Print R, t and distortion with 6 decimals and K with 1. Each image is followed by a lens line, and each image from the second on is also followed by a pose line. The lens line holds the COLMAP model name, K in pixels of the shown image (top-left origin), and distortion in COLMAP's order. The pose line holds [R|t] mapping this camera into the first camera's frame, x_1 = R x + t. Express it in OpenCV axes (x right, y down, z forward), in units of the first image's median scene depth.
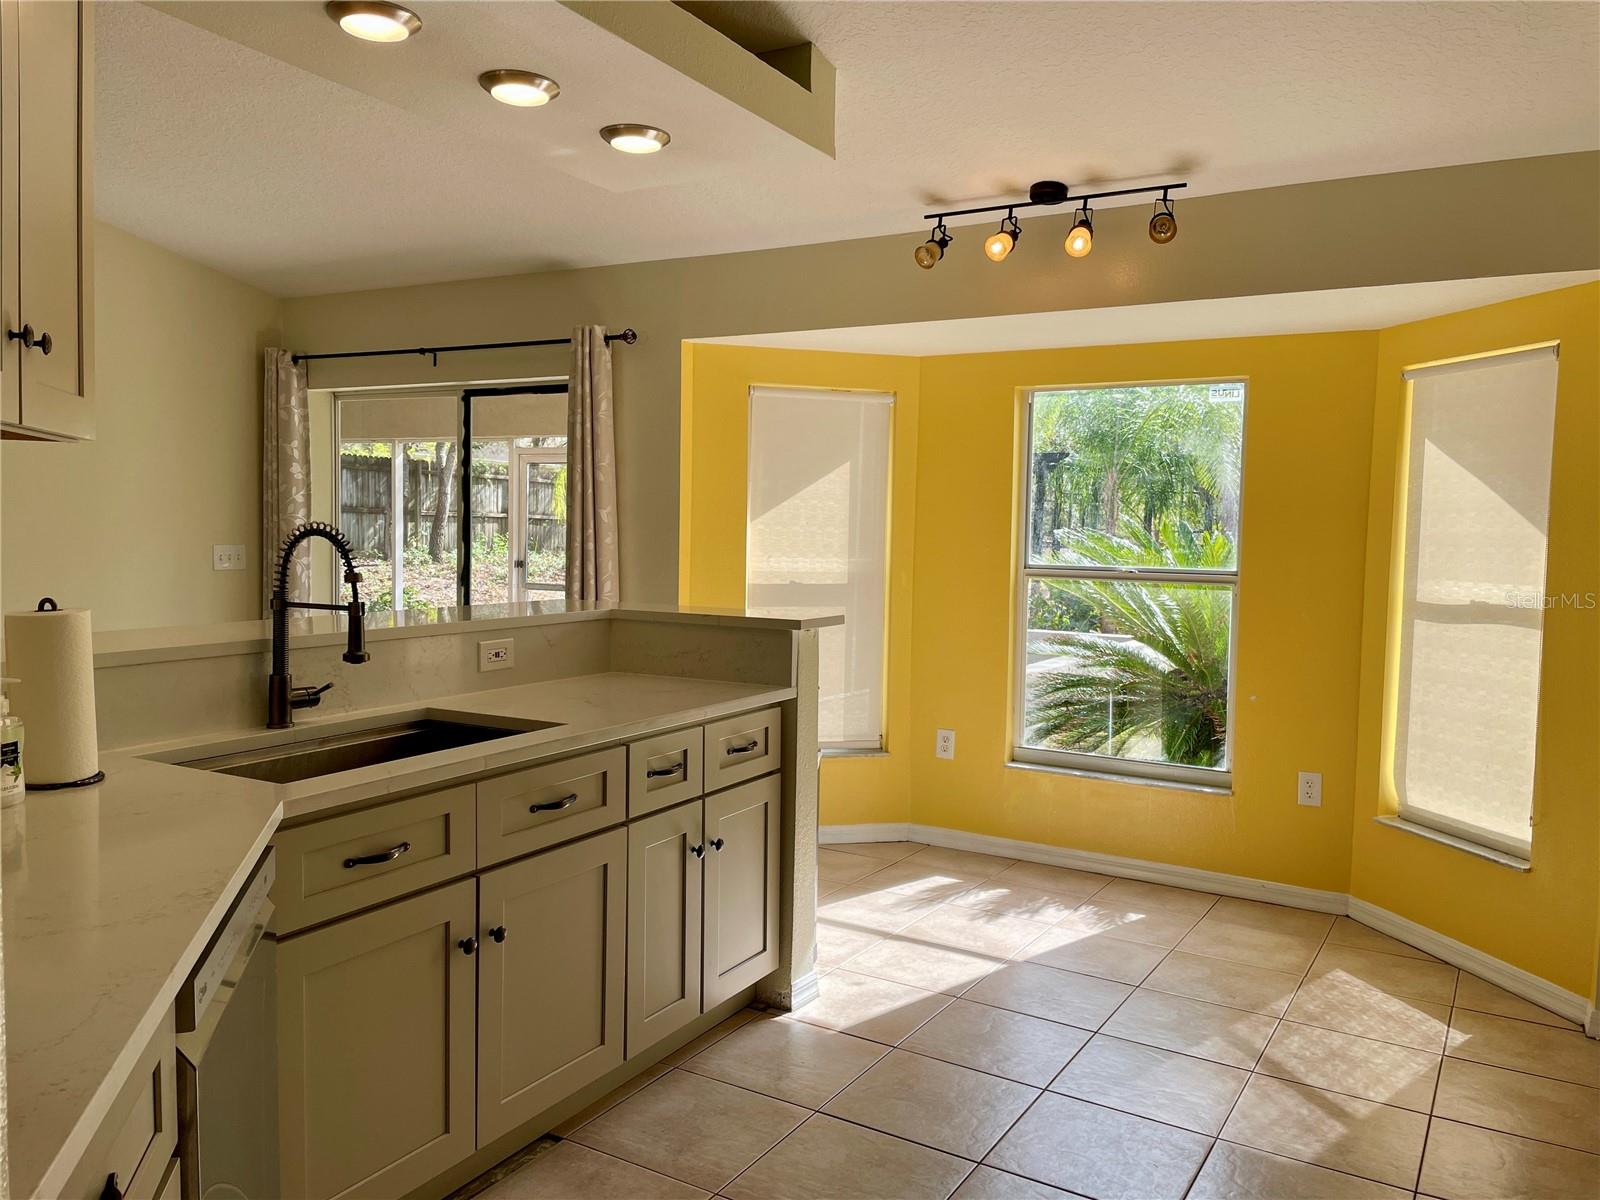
lens RADIAL K [[1207.8, 0, 801.1], [0, 1207.8, 604.7], [0, 0, 1]] dist [0.087077, -0.109445]
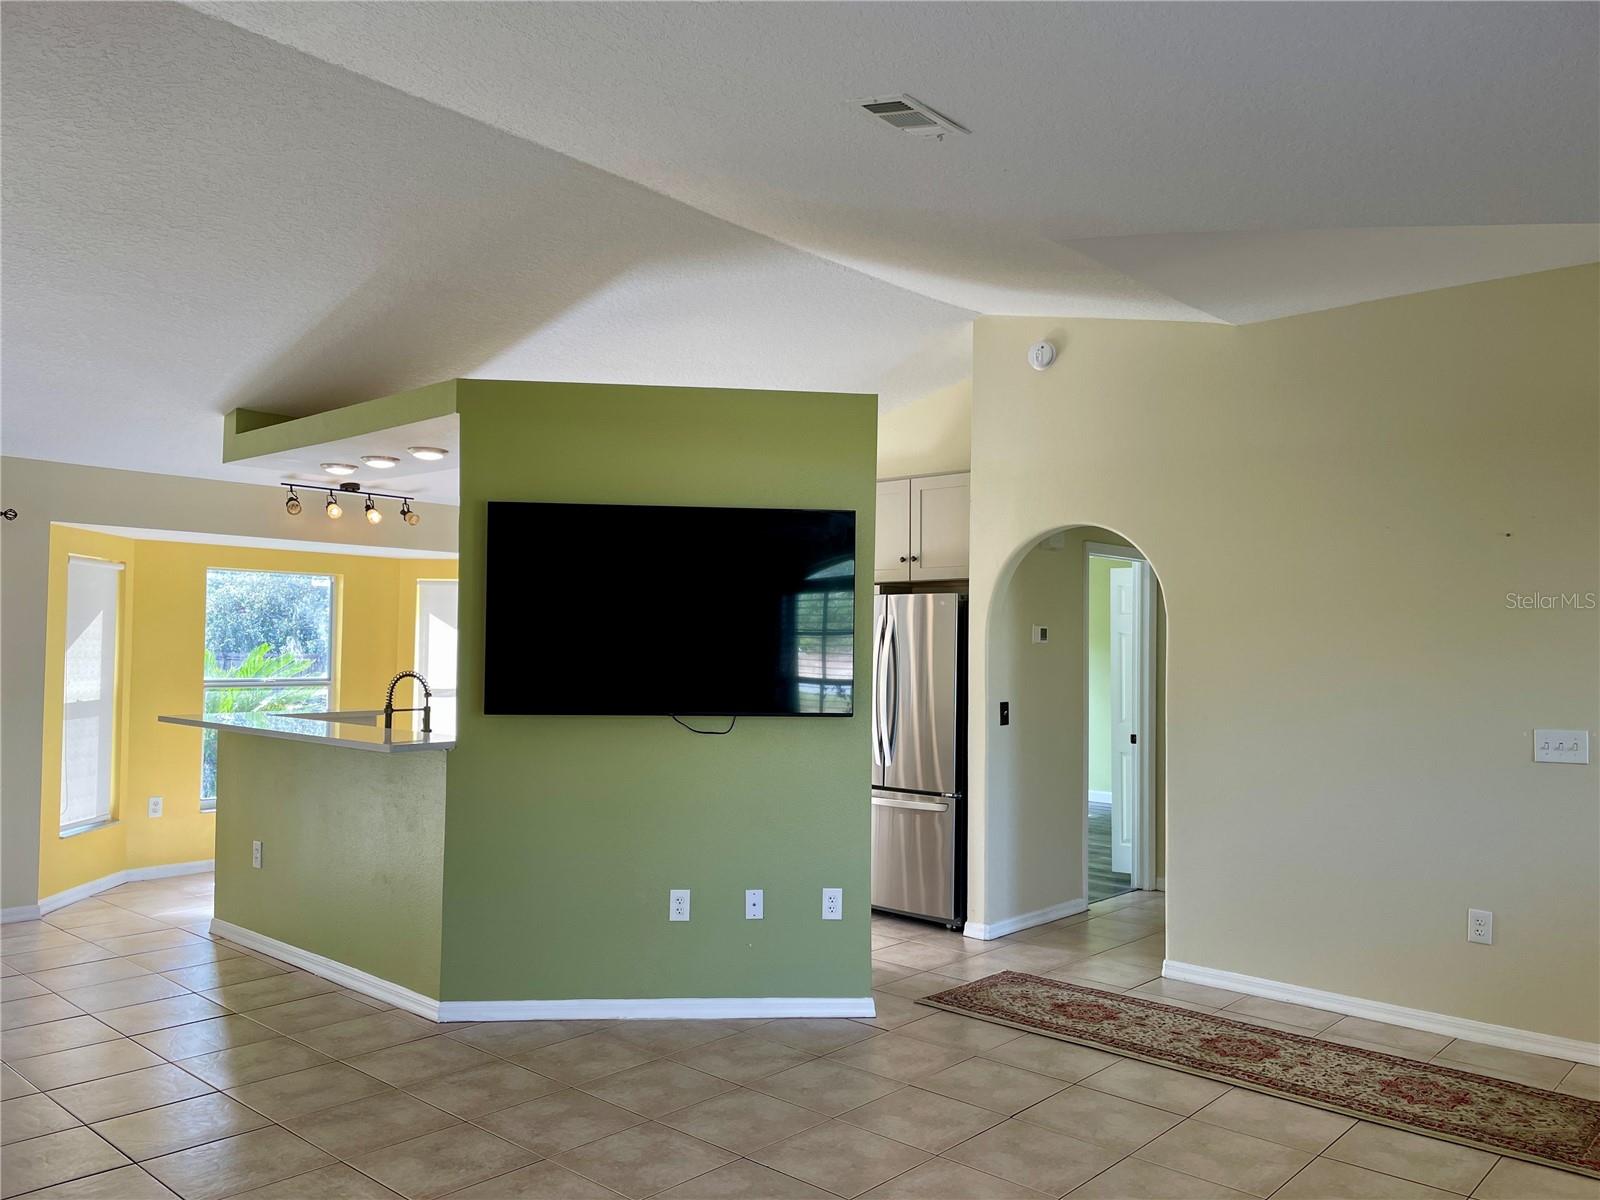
lens RADIAL K [[1207.8, 0, 800.7], [0, 1207.8, 606.8], [0, 0, 1]] dist [0.087077, -0.109445]
pose [[0.187776, 0.016200, 0.982078, -1.474399], [0.054265, 0.998166, -0.026841, -0.052451], [-0.980712, 0.058333, 0.186553, -0.052114]]
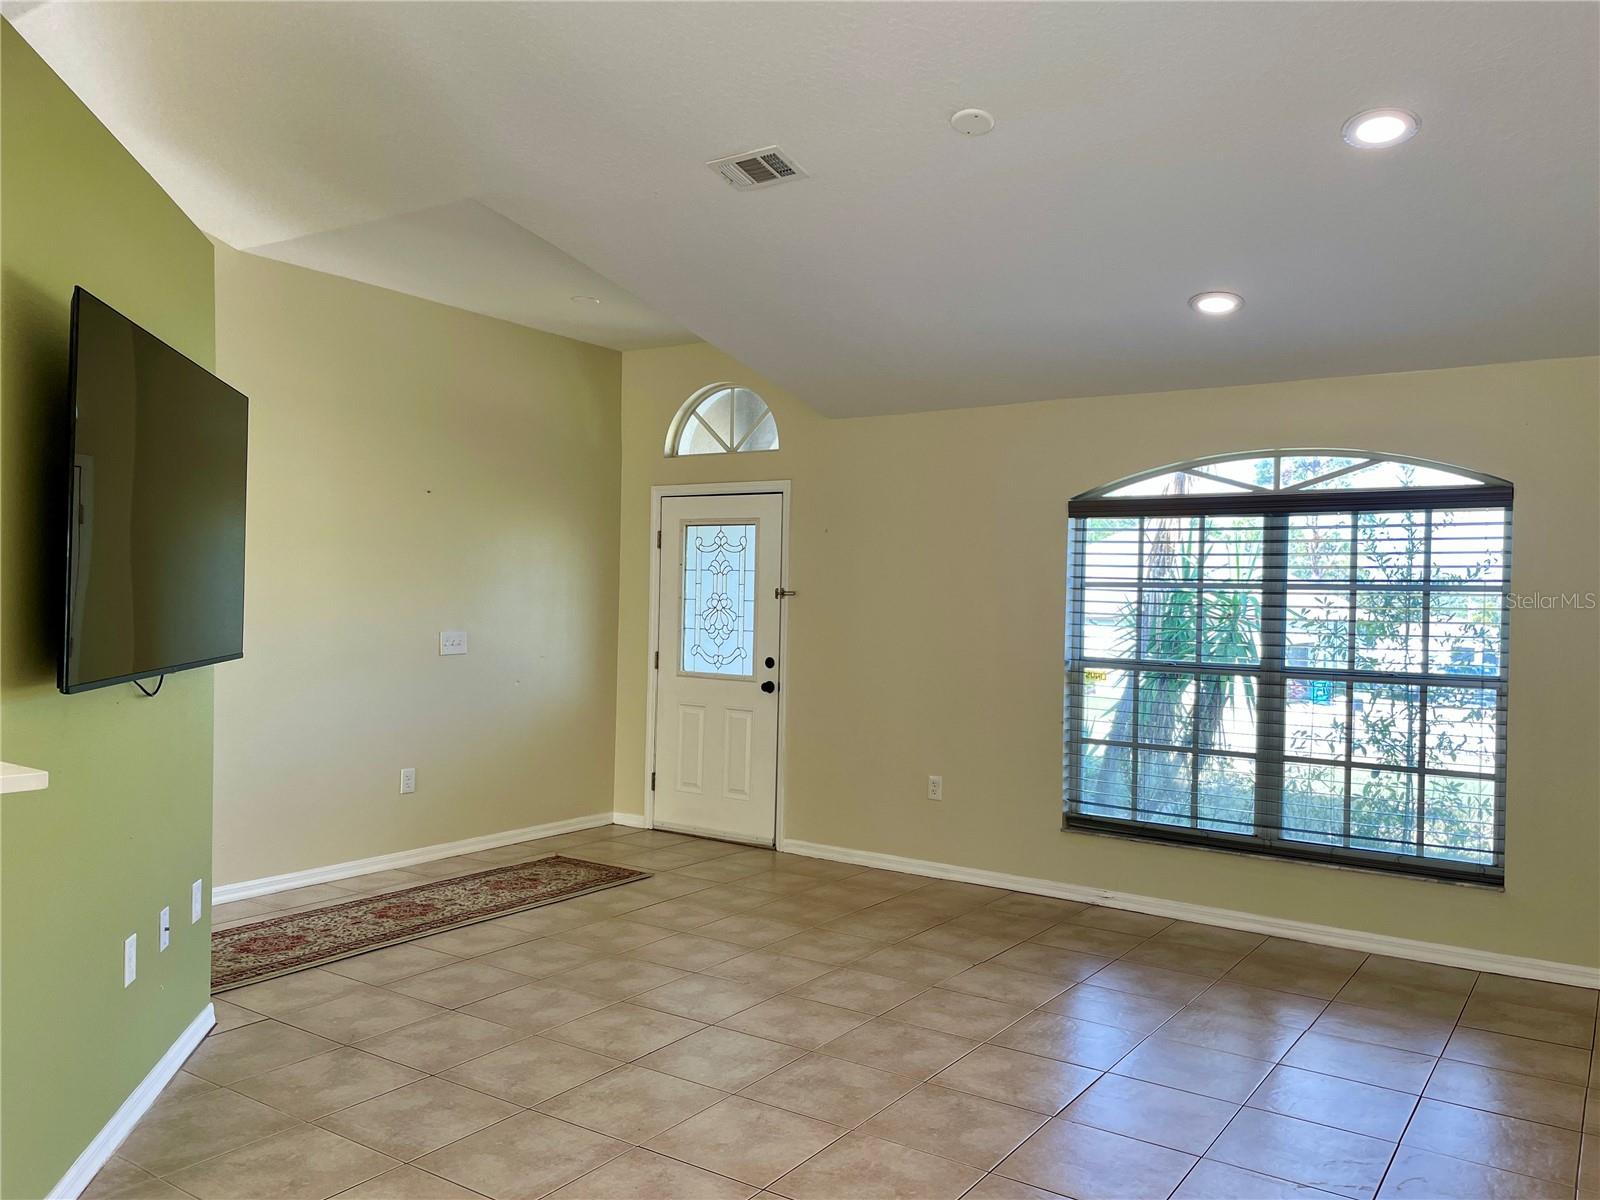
lens RADIAL K [[1207.8, 0, 808.5], [0, 1207.8, 609.7], [0, 0, 1]] dist [0.087077, -0.109445]
pose [[-0.997824, -0.042620, 0.050306, -0.803094], [-0.038808, 0.996468, 0.074463, -0.098654], [-0.053302, 0.072348, -0.995954, 1.028931]]
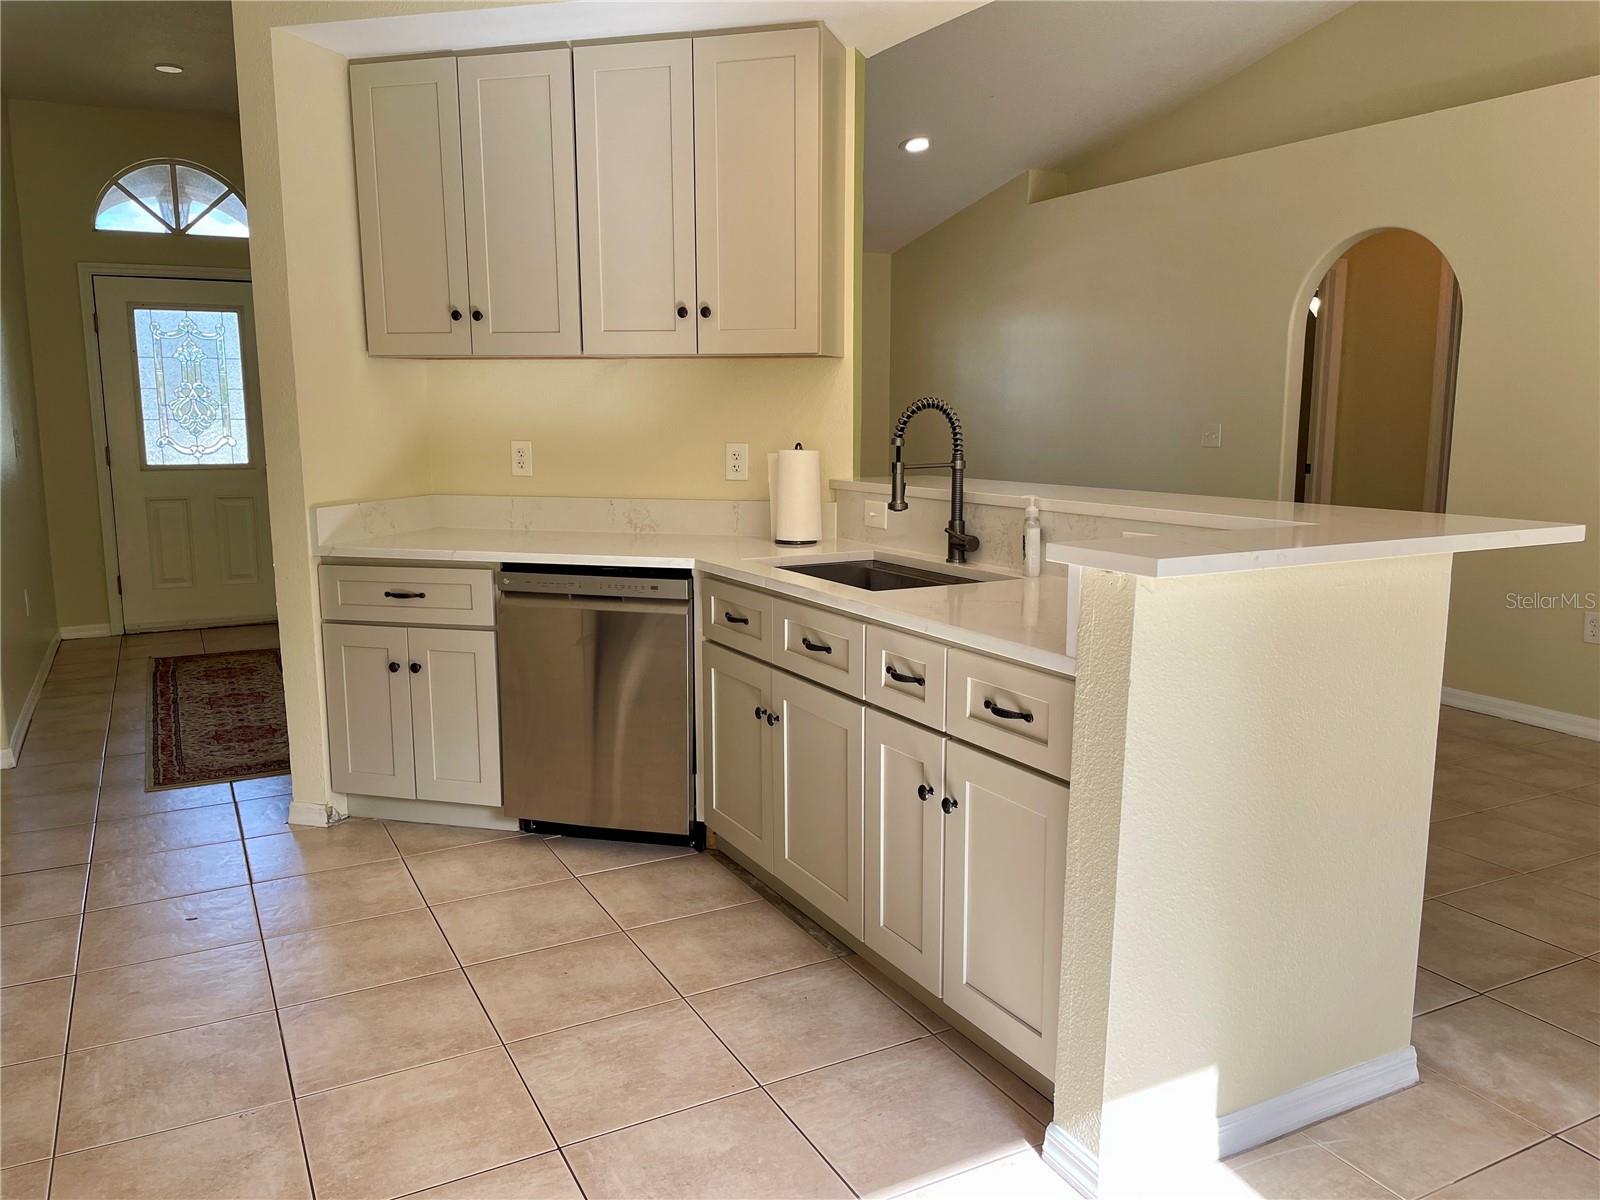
lens RADIAL K [[1207.8, 0, 803.4], [0, 1207.8, 595.2], [0, 0, 1]] dist [0.087077, -0.109445]
pose [[-0.514883, 0.117571, -0.849160, 0.460165], [-0.062369, 0.982788, 0.173890, -0.047684], [0.854989, 0.142495, -0.498688, 0.950881]]
